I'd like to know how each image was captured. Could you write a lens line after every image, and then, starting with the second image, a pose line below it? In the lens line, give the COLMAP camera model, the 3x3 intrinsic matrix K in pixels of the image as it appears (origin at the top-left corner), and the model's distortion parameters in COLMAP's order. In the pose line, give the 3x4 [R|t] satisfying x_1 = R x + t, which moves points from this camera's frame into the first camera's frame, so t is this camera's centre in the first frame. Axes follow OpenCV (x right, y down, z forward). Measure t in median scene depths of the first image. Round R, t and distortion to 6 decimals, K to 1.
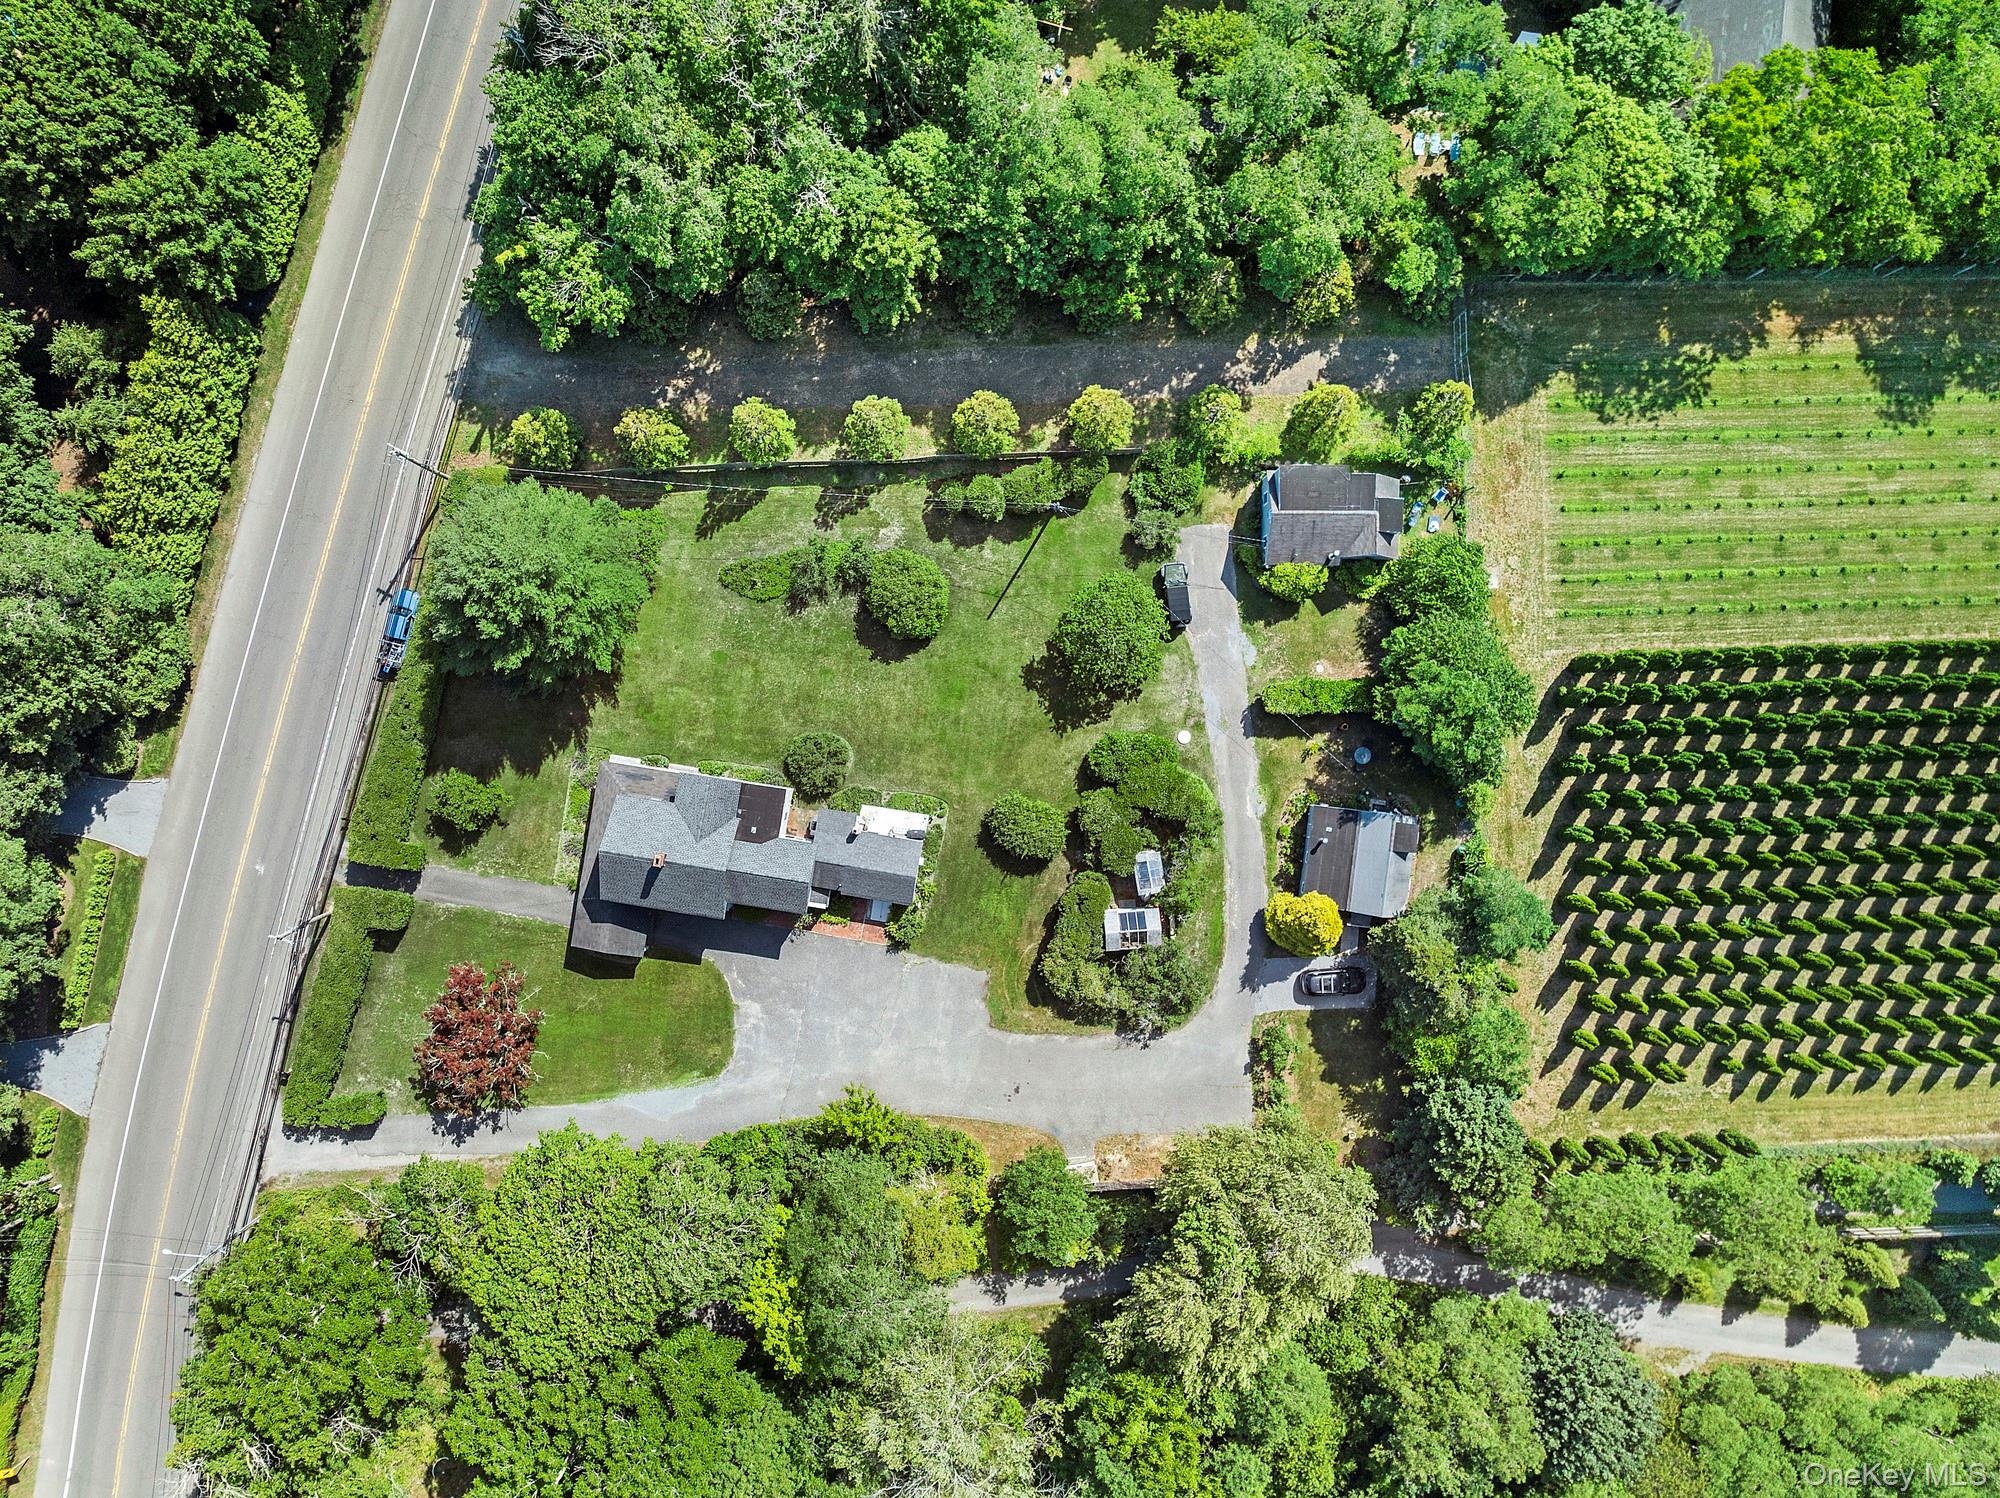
lens RADIAL K [[1418.9, 0, 993.0], [0, 1418.9, 759.7], [0, 0, 1]] dist [-0.024486, 0.000482]
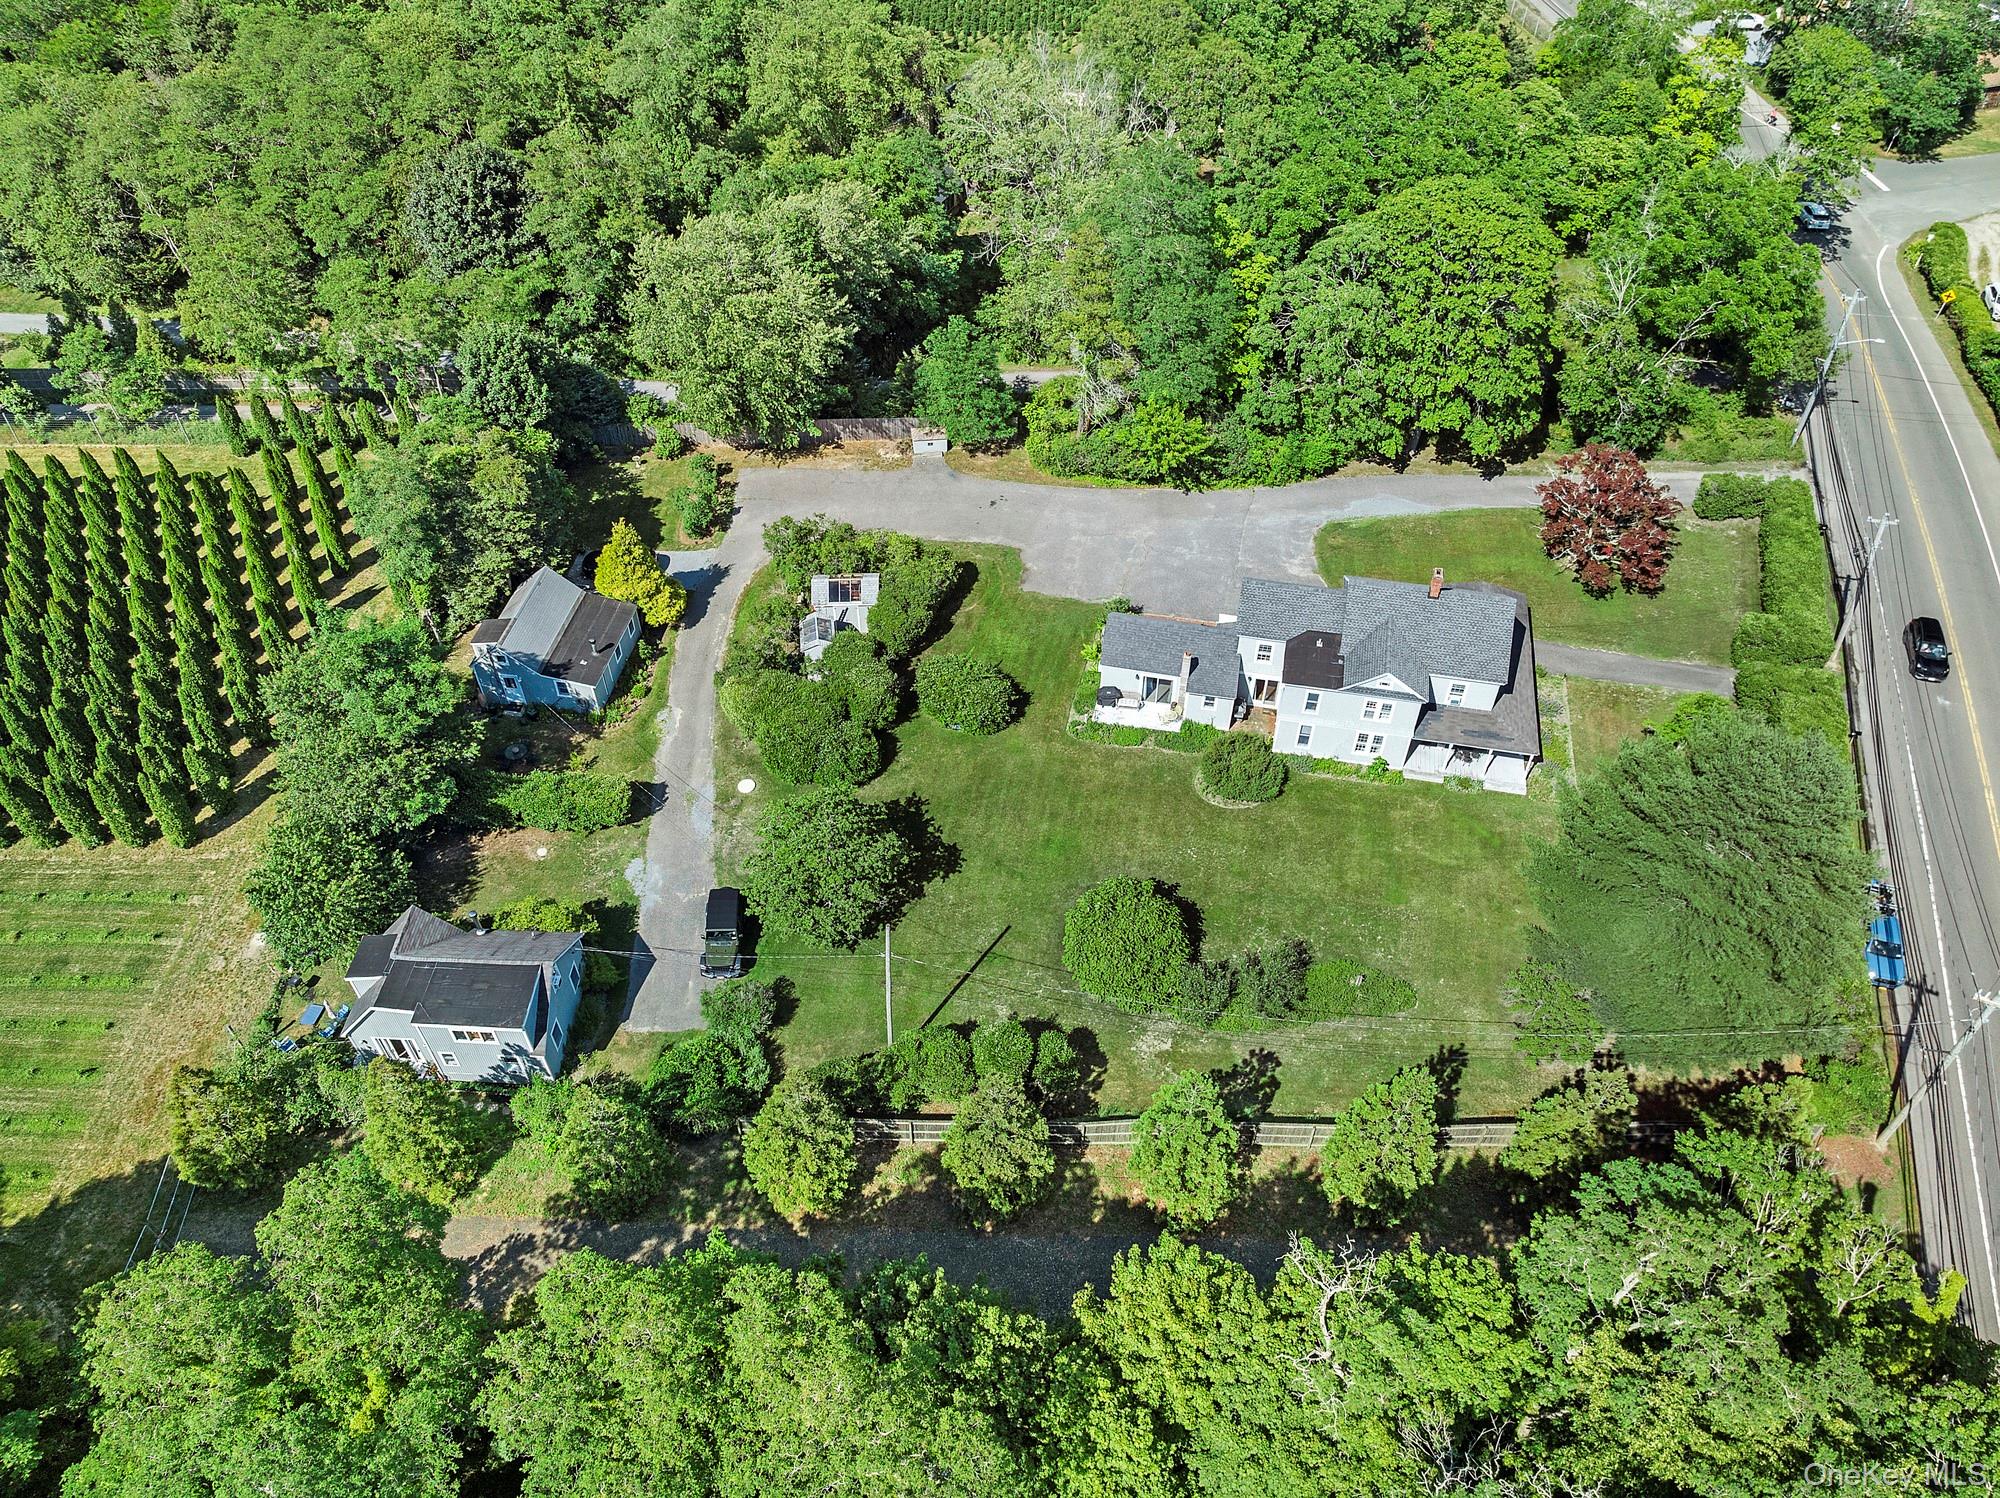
lens RADIAL K [[1418.9, 0, 993.0], [0, 1418.9, 759.7], [0, 0, 1]] dist [-0.024486, 0.000482]
pose [[-0.999033, -0.019121, 0.039580, -0.022075], [0.040961, -0.731690, 0.680405, -0.504124], [0.015950, 0.681369, 0.731766, 0.451247]]
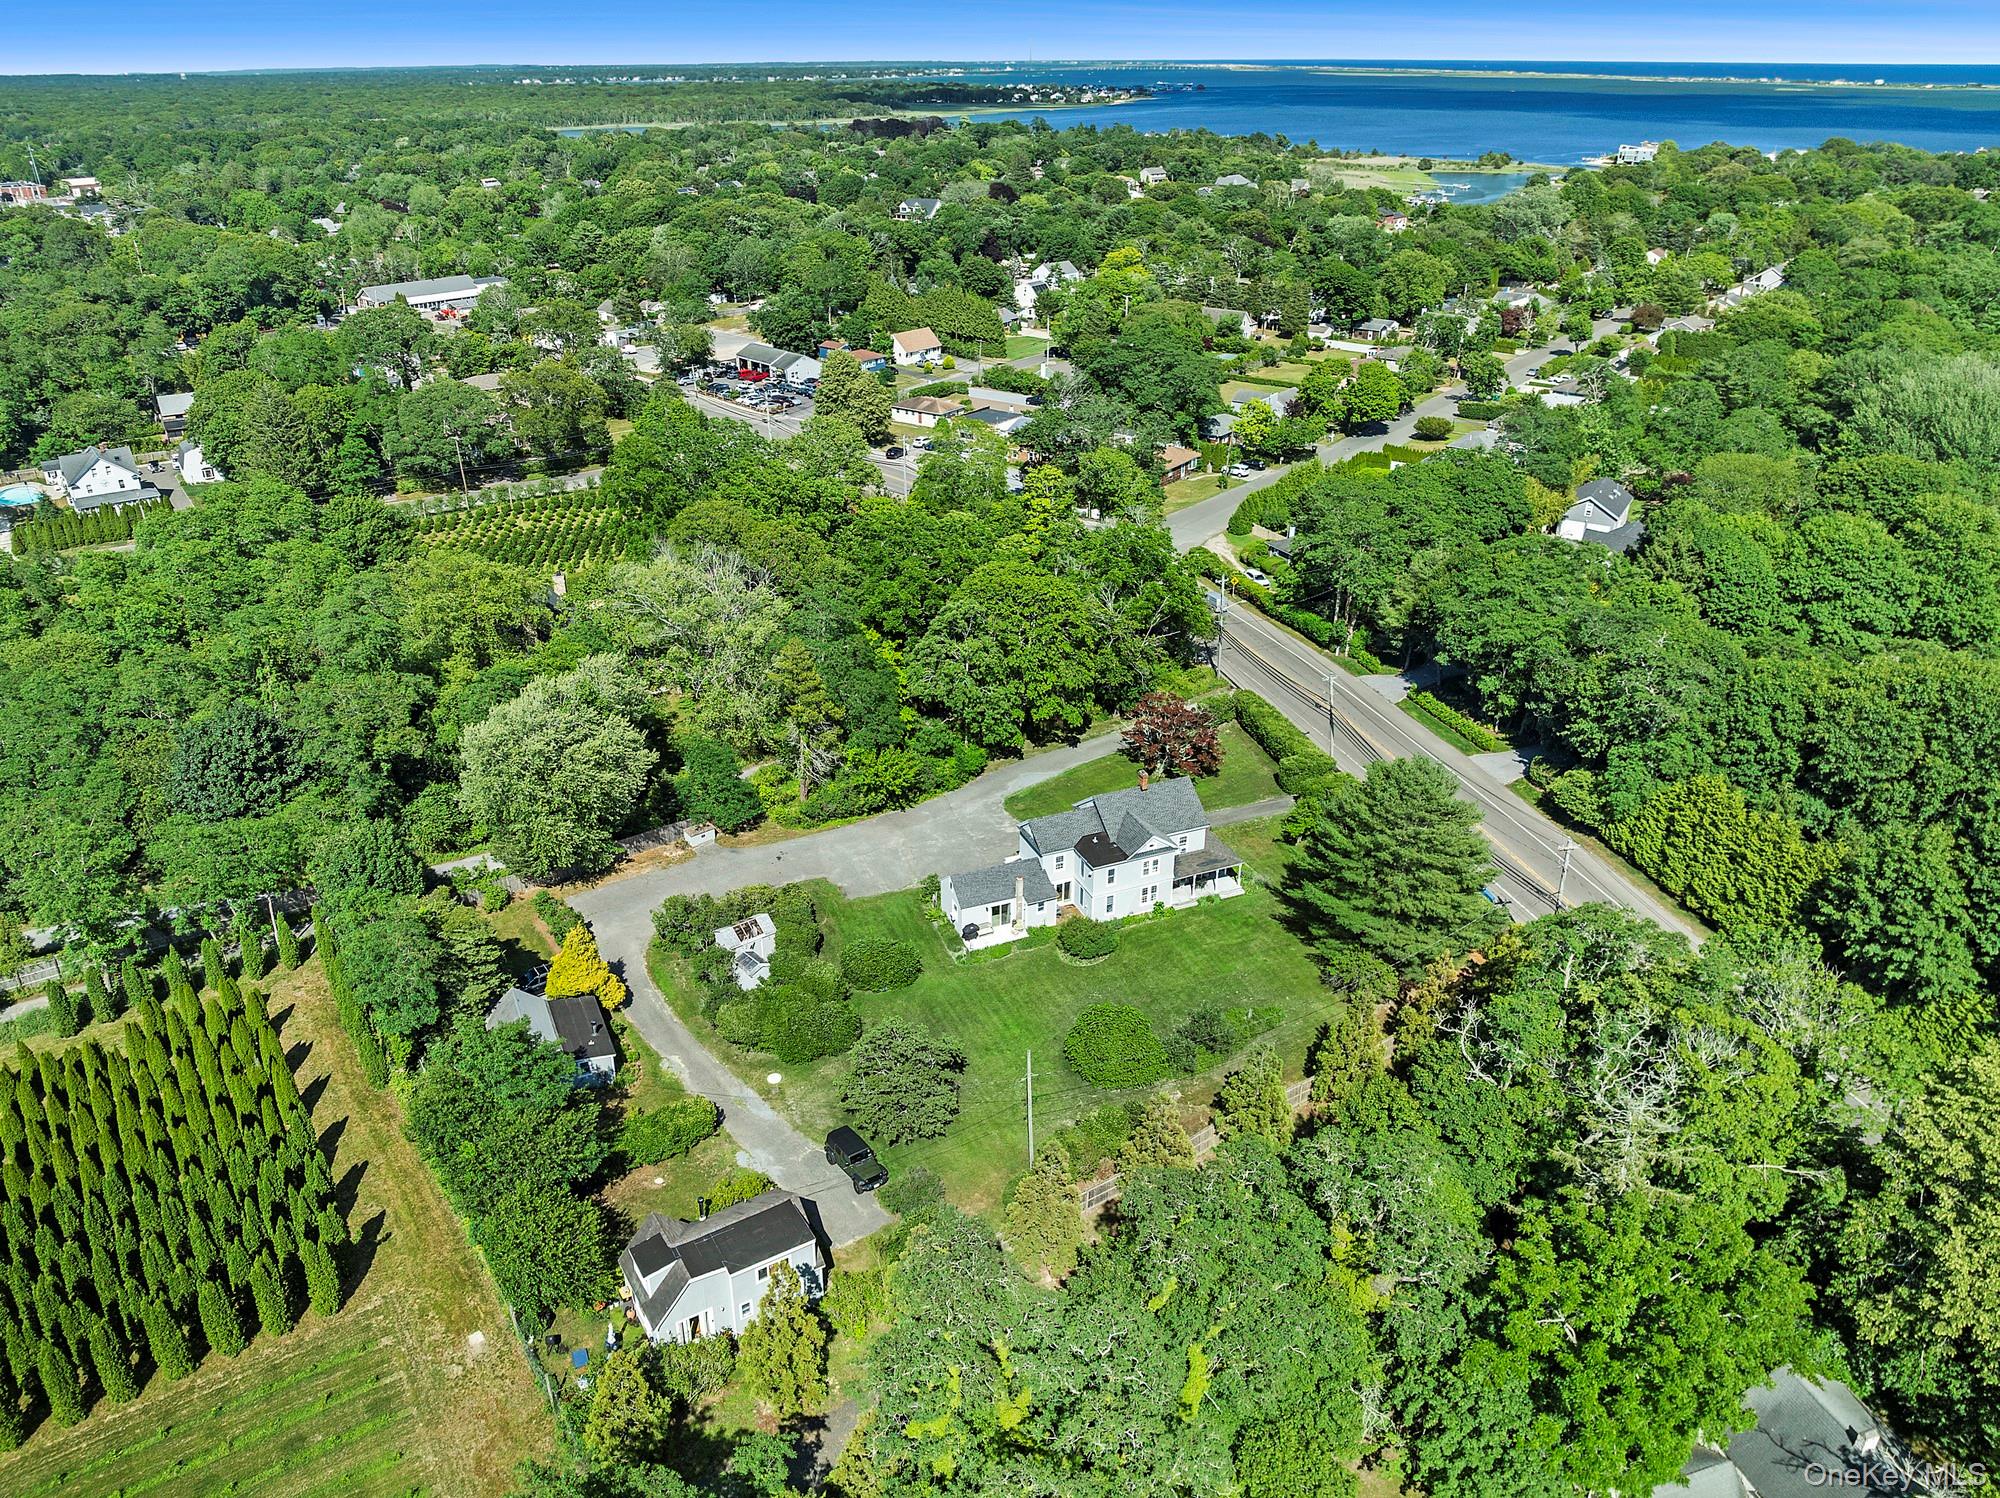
lens RADIAL K [[1418.9, 0, 993.0], [0, 1418.9, 759.7], [0, 0, 1]] dist [-0.024486, 0.000482]
pose [[-0.844700, 0.250973, -0.472752, 0.391784], [-0.535233, -0.391494, 0.748504, -0.688095], [0.002775, 0.885294, 0.465024, 0.398633]]
